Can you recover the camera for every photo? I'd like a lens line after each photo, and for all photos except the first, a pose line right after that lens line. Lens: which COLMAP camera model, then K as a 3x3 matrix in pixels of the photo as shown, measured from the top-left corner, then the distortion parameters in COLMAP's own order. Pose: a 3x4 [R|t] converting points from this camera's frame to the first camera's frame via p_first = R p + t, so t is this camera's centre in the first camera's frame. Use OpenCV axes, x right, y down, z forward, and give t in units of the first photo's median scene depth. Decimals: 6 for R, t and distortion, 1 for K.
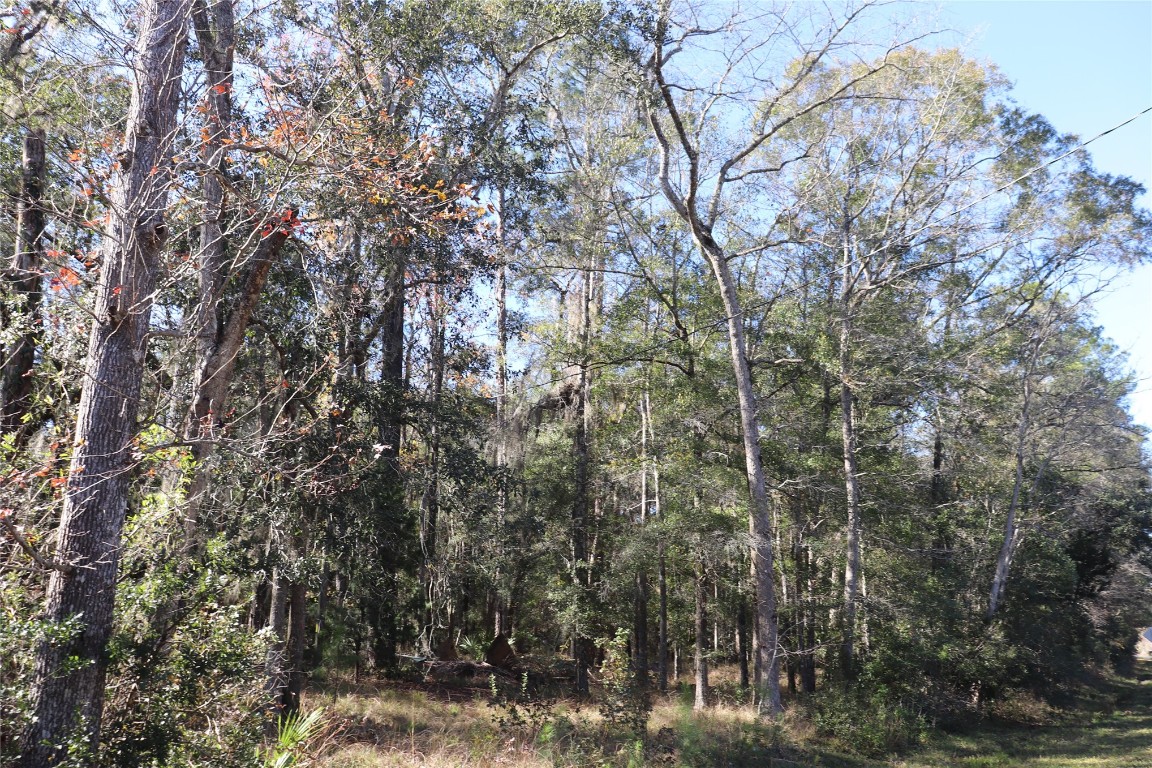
lens RADIAL K [[954.8, 0, 571.9], [0, 954.8, 383.5], [0, 0, 1]] dist [-0.175192, 0.166778]
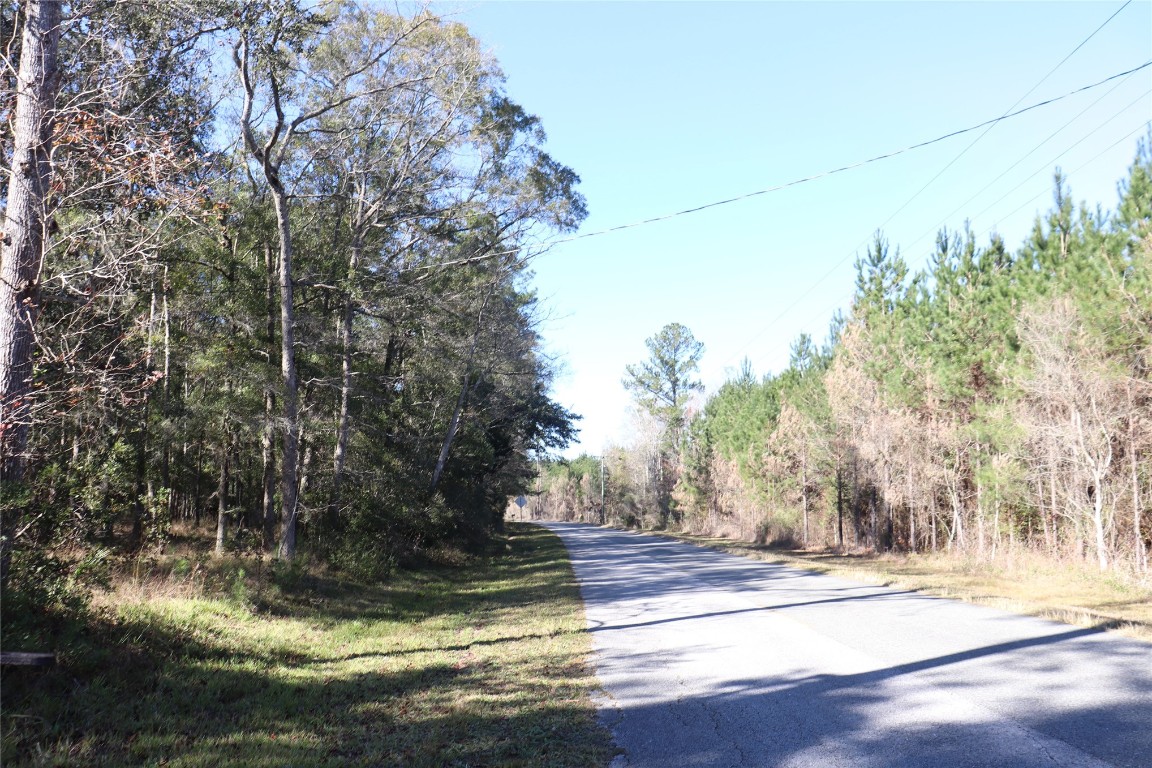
lens RADIAL K [[954.8, 0, 571.9], [0, 954.8, 383.5], [0, 0, 1]] dist [-0.175192, 0.166778]
pose [[0.815856, 0.068620, 0.574169, -0.385474], [-0.151156, 0.983718, 0.097217, -0.120027], [-0.558149, -0.166104, 0.812945, -0.423324]]
